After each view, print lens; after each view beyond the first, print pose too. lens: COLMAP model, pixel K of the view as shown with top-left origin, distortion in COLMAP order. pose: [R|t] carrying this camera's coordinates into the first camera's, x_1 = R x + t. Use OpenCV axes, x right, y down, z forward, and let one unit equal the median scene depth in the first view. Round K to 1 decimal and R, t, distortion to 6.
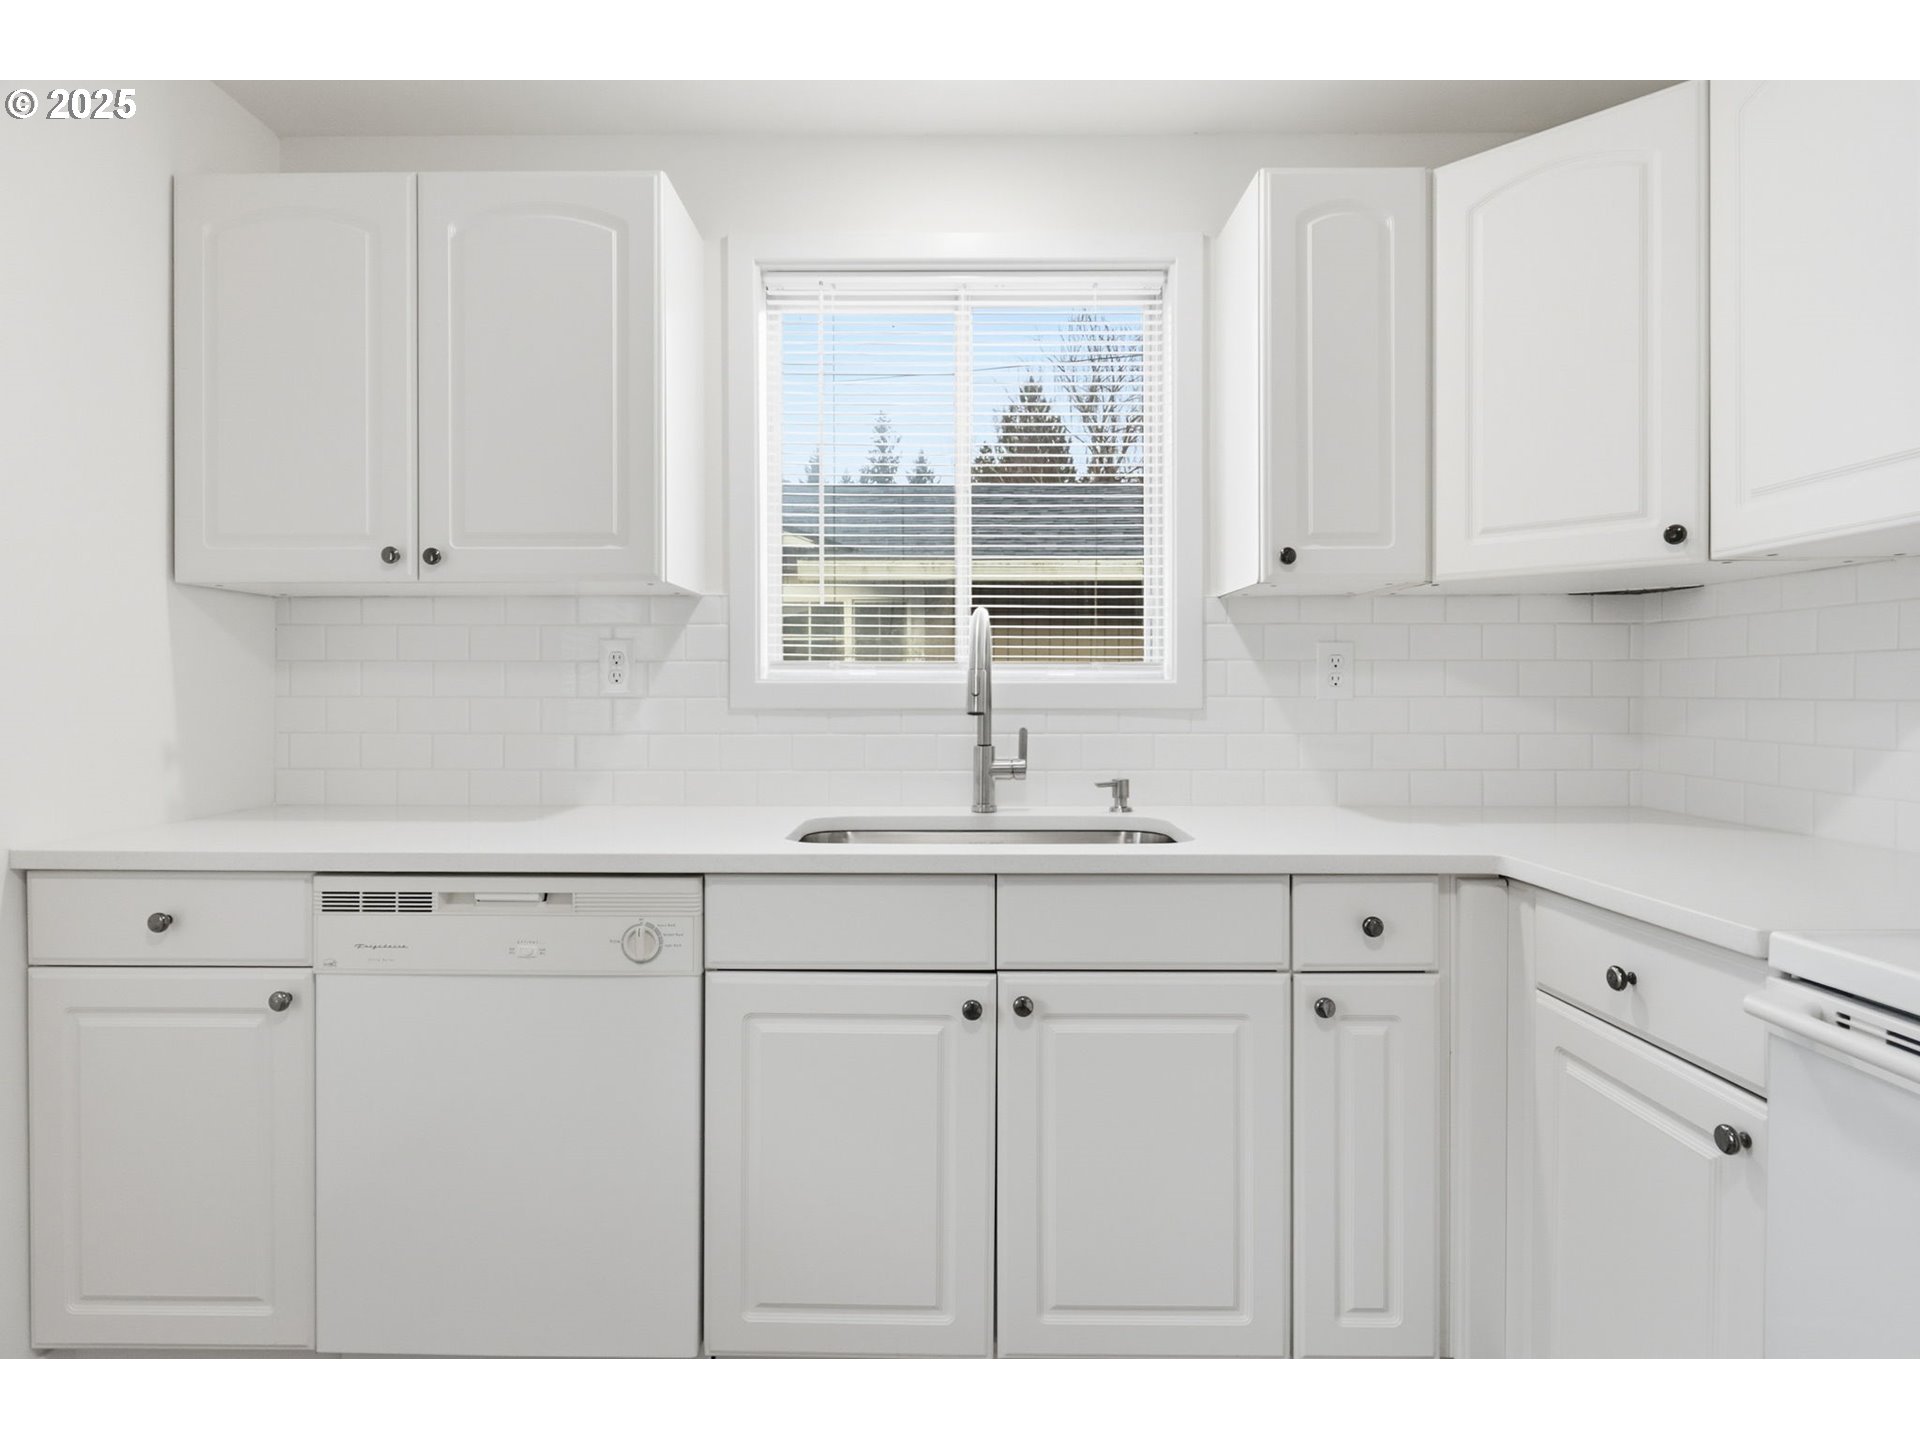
lens RADIAL K [[1037.9, 0, 947.3], [0, 1037.9, 699.6], [0, 0, 1]] dist [0.002433, 0.000888]
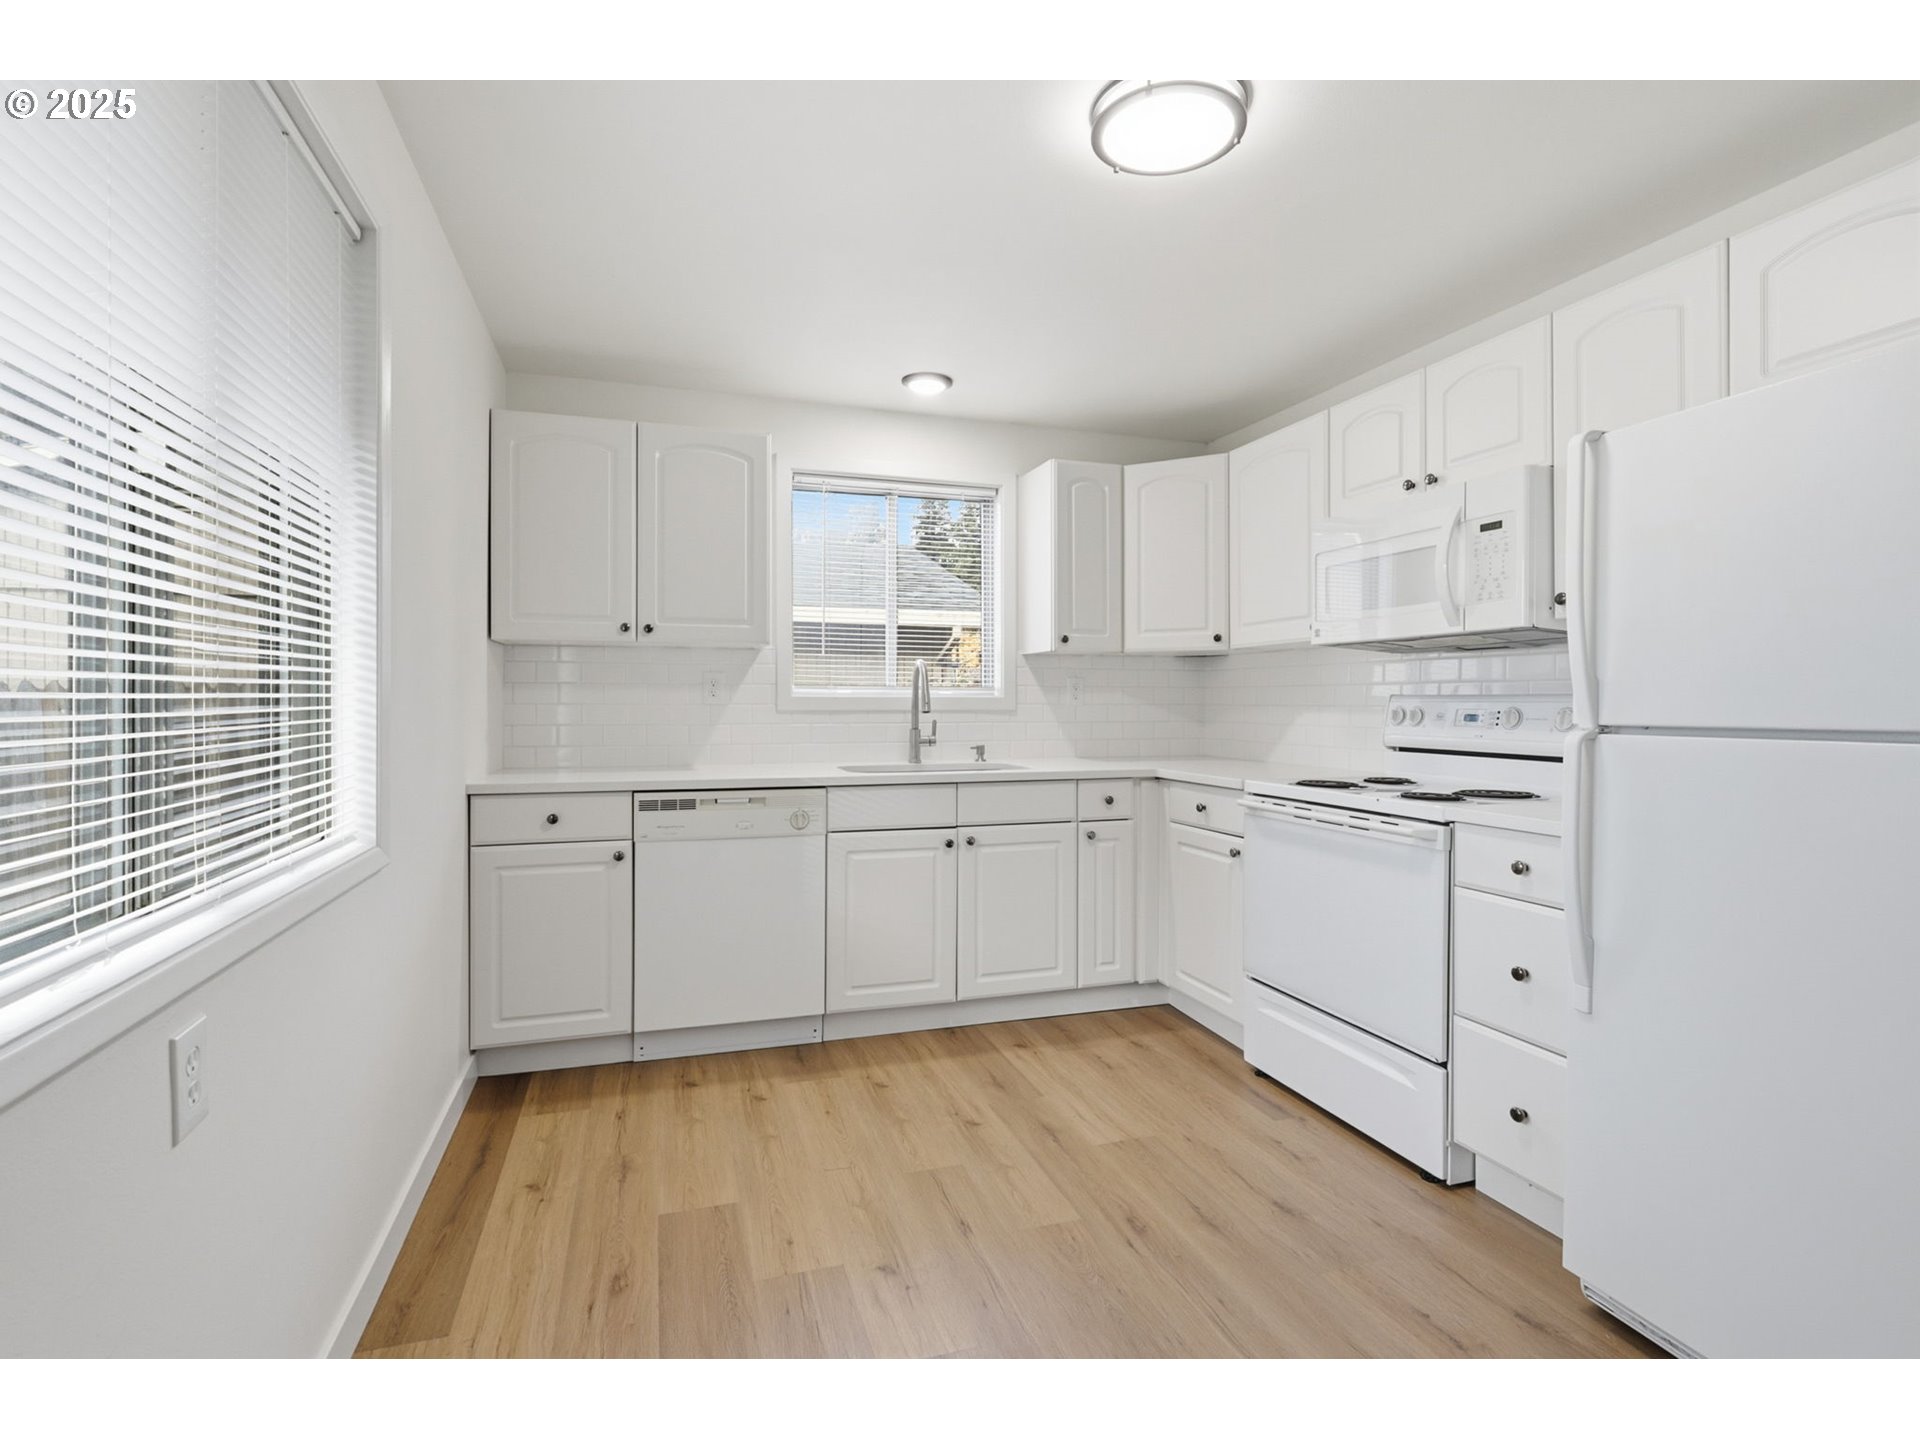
lens RADIAL K [[903.7, 0, 934.5], [0, 903.7, 711.3], [0, 0, 1]] dist [-0.000791, 0.000108]
pose [[0.951645, -0.001884, 0.307195, -0.581220], [0.001196, 0.999996, 0.002427, 0.008566], [-0.307198, -0.001942, 0.951643, -0.811458]]
